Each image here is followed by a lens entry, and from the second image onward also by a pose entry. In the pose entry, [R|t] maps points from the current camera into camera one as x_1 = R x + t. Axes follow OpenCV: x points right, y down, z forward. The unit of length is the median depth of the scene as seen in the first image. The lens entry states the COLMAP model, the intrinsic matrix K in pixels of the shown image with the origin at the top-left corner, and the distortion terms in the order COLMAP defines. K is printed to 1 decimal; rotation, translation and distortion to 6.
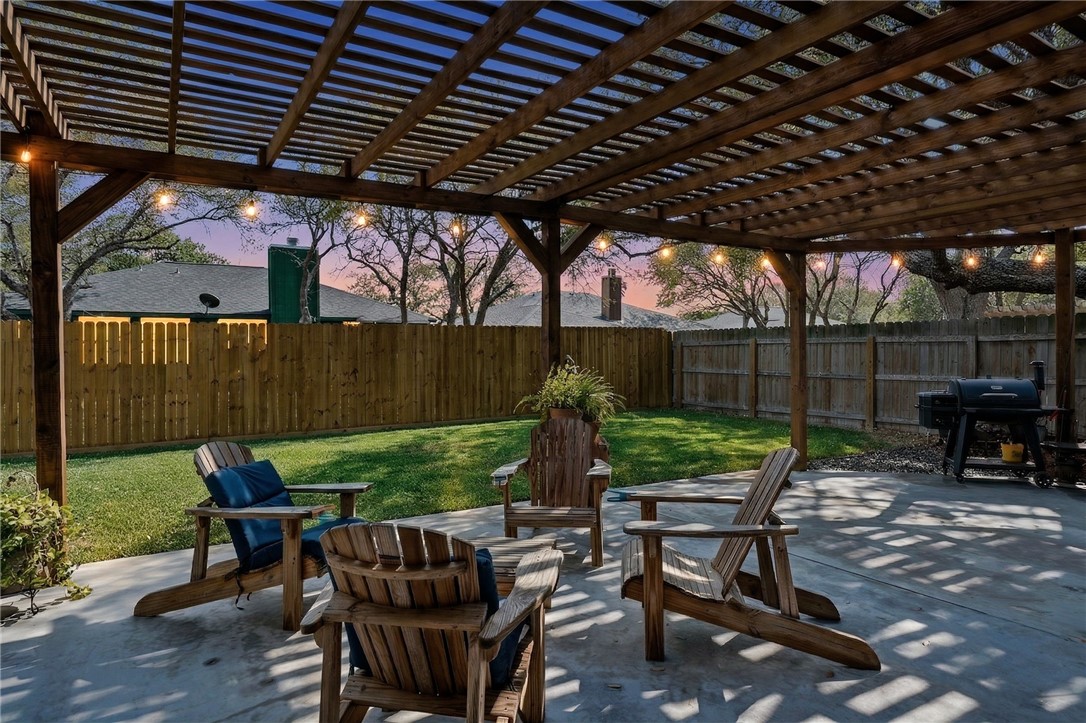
lens RADIAL K [[642.1, 0, 541.7], [0, 642.1, 355.2], [0, 0, 1]] dist [0.004258, -0.000103]
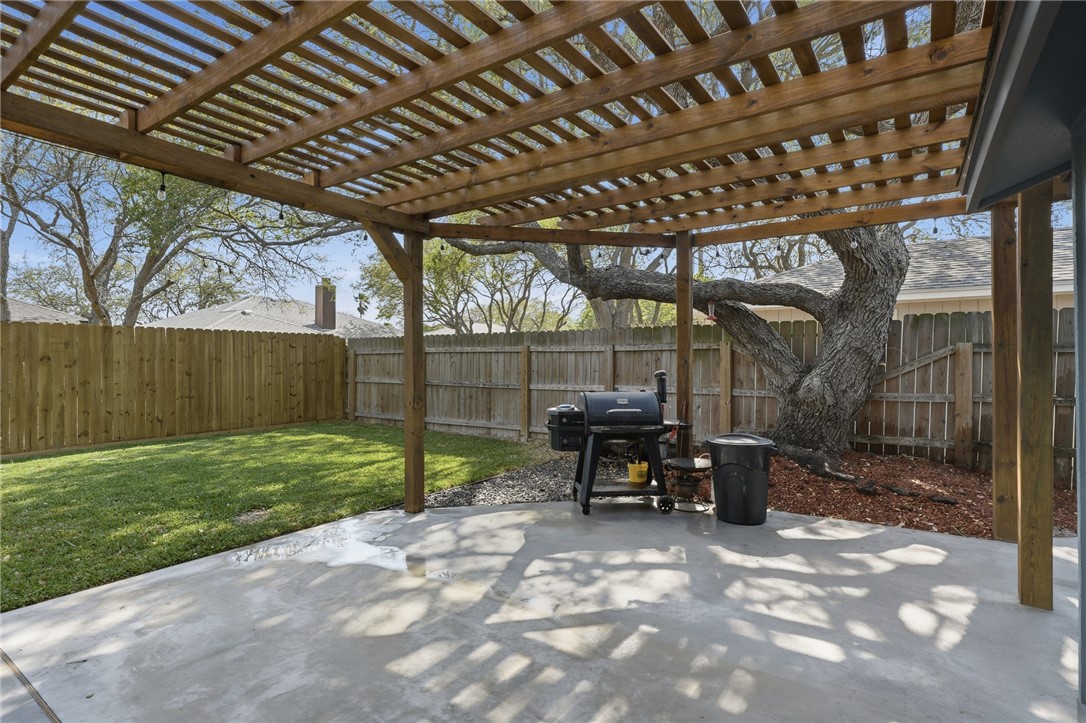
lens RADIAL K [[543.1, 0, 539.1], [0, 543.1, 355.6], [0, 0, 1]] dist [-0.001466, -0.000044]
pose [[0.910918, 0.009355, 0.412480, 0.191433], [-0.003162, 0.999872, -0.015696, -0.000409], [-0.412574, 0.012994, 0.910831, 0.238992]]
